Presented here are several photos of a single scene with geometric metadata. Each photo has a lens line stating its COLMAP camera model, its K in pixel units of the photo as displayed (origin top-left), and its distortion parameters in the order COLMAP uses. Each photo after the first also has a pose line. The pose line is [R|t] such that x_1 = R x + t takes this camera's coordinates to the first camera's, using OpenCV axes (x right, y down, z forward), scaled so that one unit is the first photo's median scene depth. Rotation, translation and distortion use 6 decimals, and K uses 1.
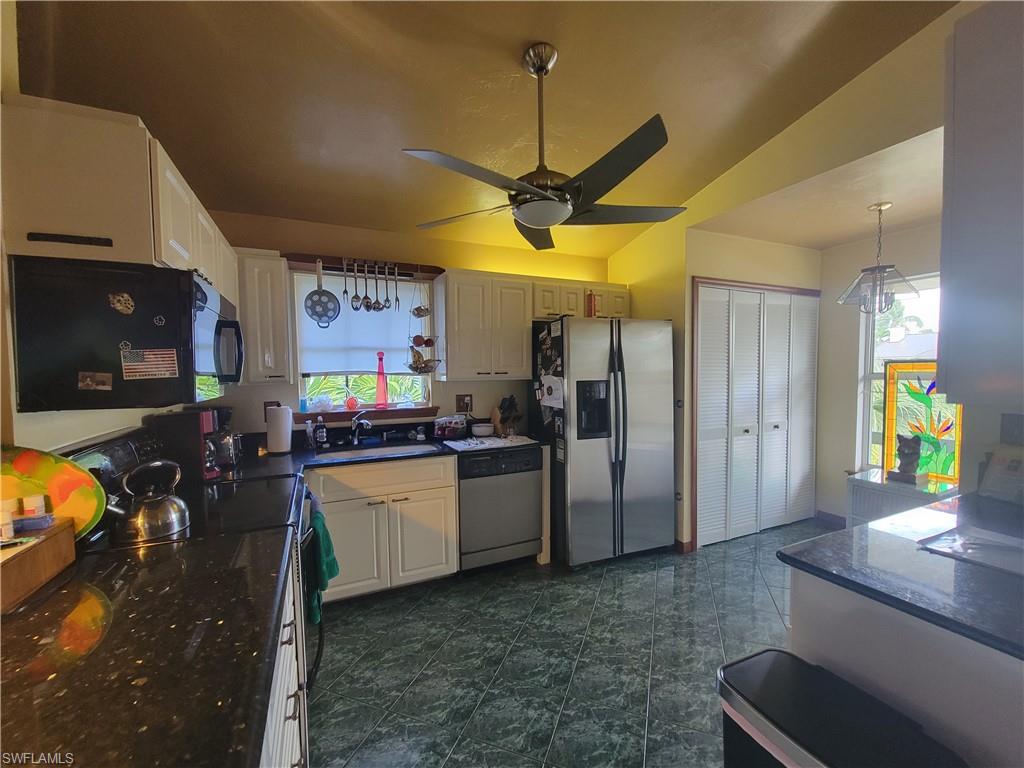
lens RADIAL K [[417.0, 0, 513.0], [0, 417.0, 391.6], [0, 0, 1]] dist [-0.006945, 0.000618]
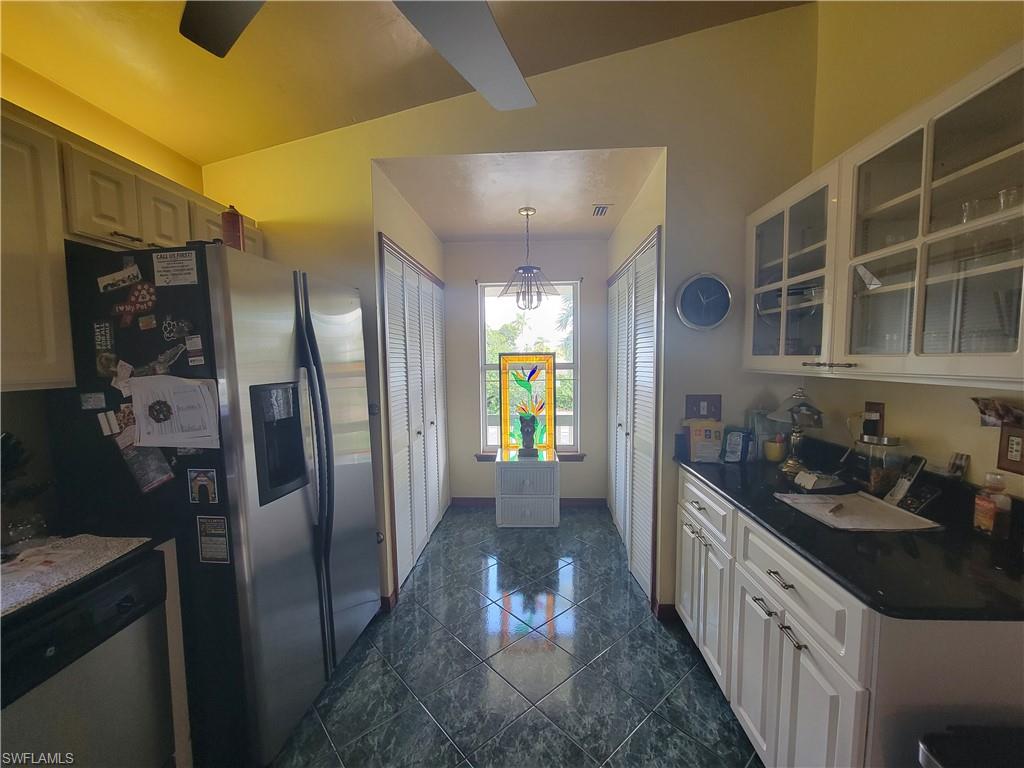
lens RADIAL K [[417.0, 0, 513.0], [0, 417.0, 391.6], [0, 0, 1]] dist [-0.006945, 0.000618]
pose [[0.465947, -0.065954, 0.882351, -0.116781], [0.050388, 0.997578, 0.047959, -0.024174], [-0.883377, 0.022114, 0.468142, 0.466243]]
